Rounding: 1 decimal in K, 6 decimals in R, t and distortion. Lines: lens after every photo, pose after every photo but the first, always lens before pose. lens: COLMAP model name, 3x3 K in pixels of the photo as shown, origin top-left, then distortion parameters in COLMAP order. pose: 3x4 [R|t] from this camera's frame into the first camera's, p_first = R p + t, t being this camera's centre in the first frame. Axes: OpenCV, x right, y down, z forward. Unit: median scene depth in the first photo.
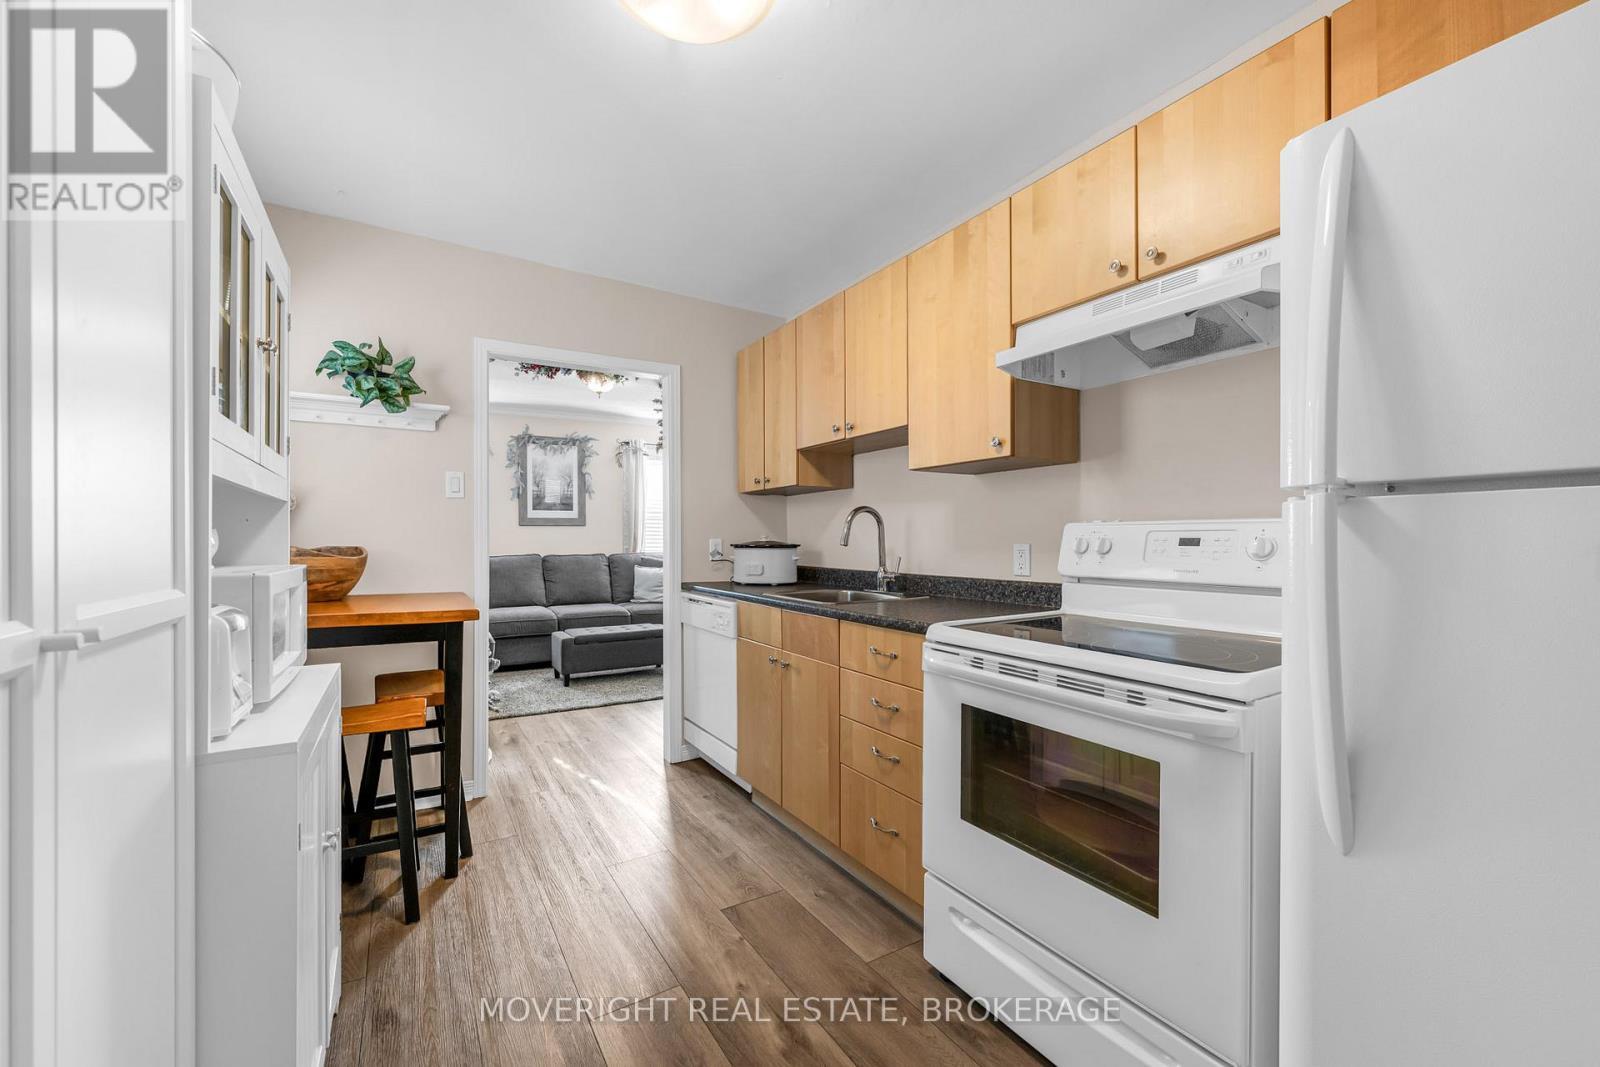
lens RADIAL K [[632.1, 0, 800.0], [0, 632.1, 533.5], [0, 0, 1]] dist [-0.001594, -0.000072]
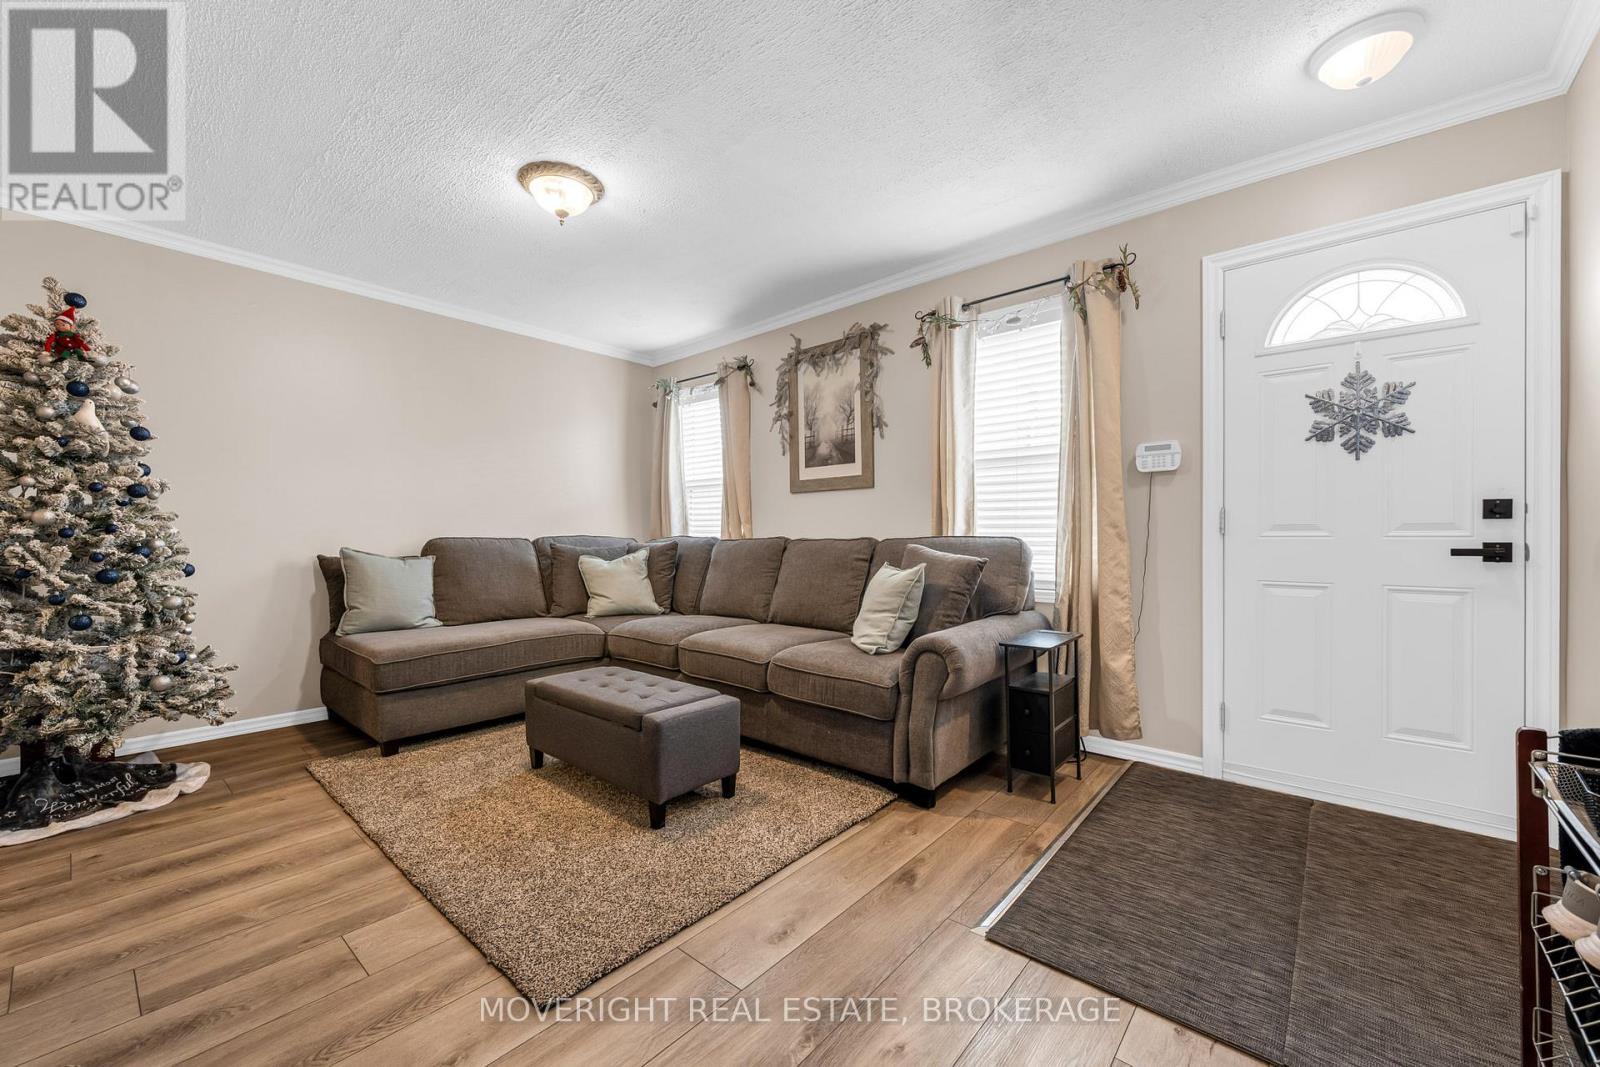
lens RADIAL K [[632.1, 0, 800.0], [0, 632.1, 533.5], [0, 0, 1]] dist [-0.001594, -0.000072]
pose [[0.300161, -0.004219, -0.953879, 0.175243], [0.010523, 0.999944, -0.001112, 0.029082], [0.953831, -0.009704, 0.300188, 0.804426]]
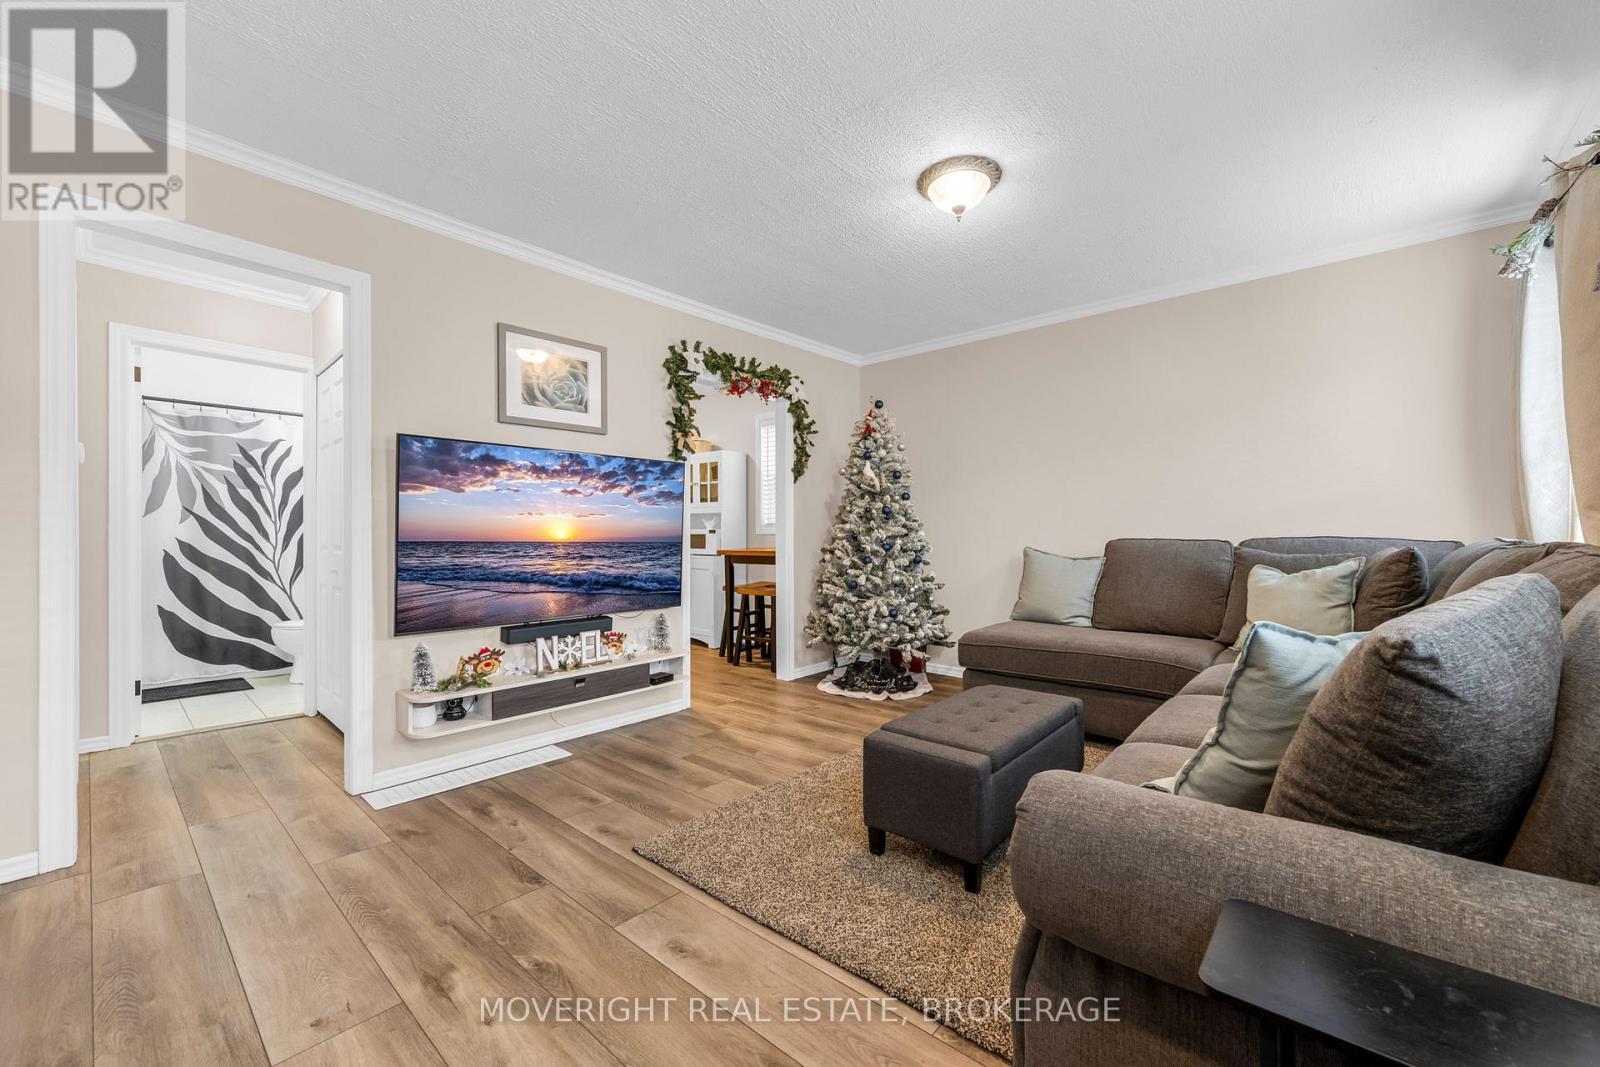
lens RADIAL K [[632.1, 0, 800.0], [0, 632.1, 533.5], [0, 0, 1]] dist [-0.001594, -0.000072]
pose [[-0.958195, 0.002740, -0.286102, -0.042624], [0.005936, 0.999929, -0.010303, 0.028070], [0.286053, -0.011570, -0.958144, 1.125051]]
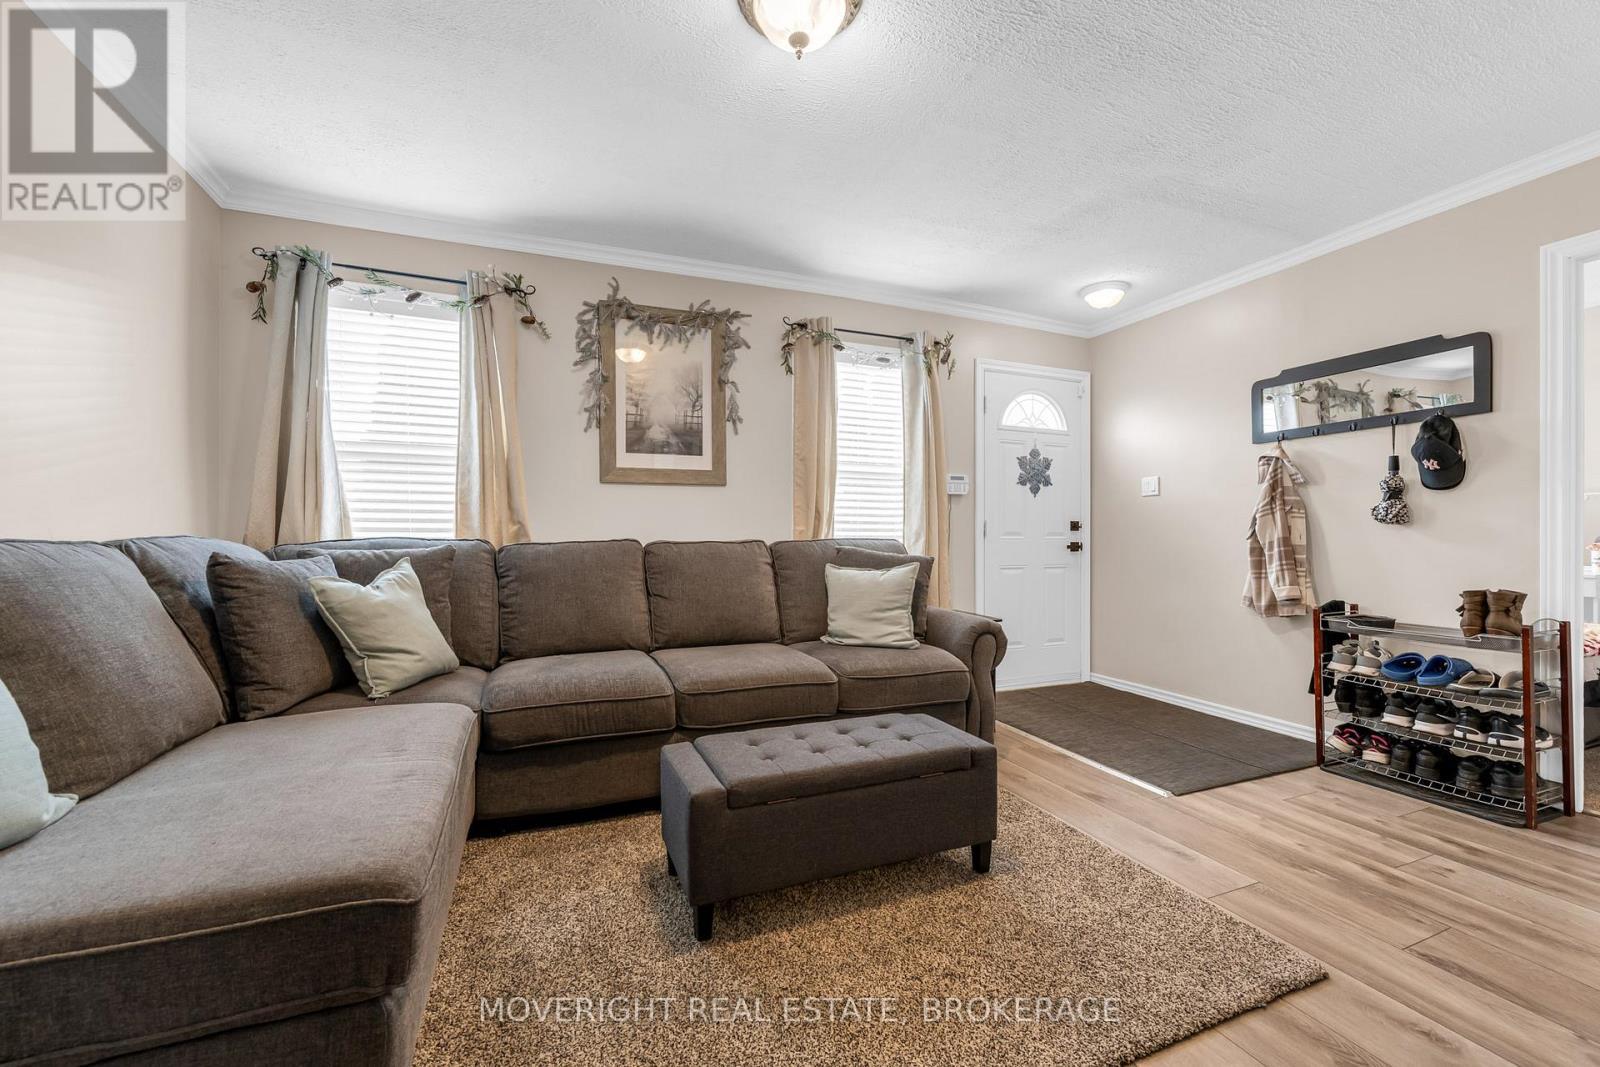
lens RADIAL K [[632.1, 0, 800.0], [0, 632.1, 533.5], [0, 0, 1]] dist [-0.001594, -0.000072]
pose [[0.986314, -0.000492, -0.164876, -0.204170], [0.000719, 0.999999, 0.001315, 0.026951], [0.164875, -0.001415, 0.986313, 0.526945]]
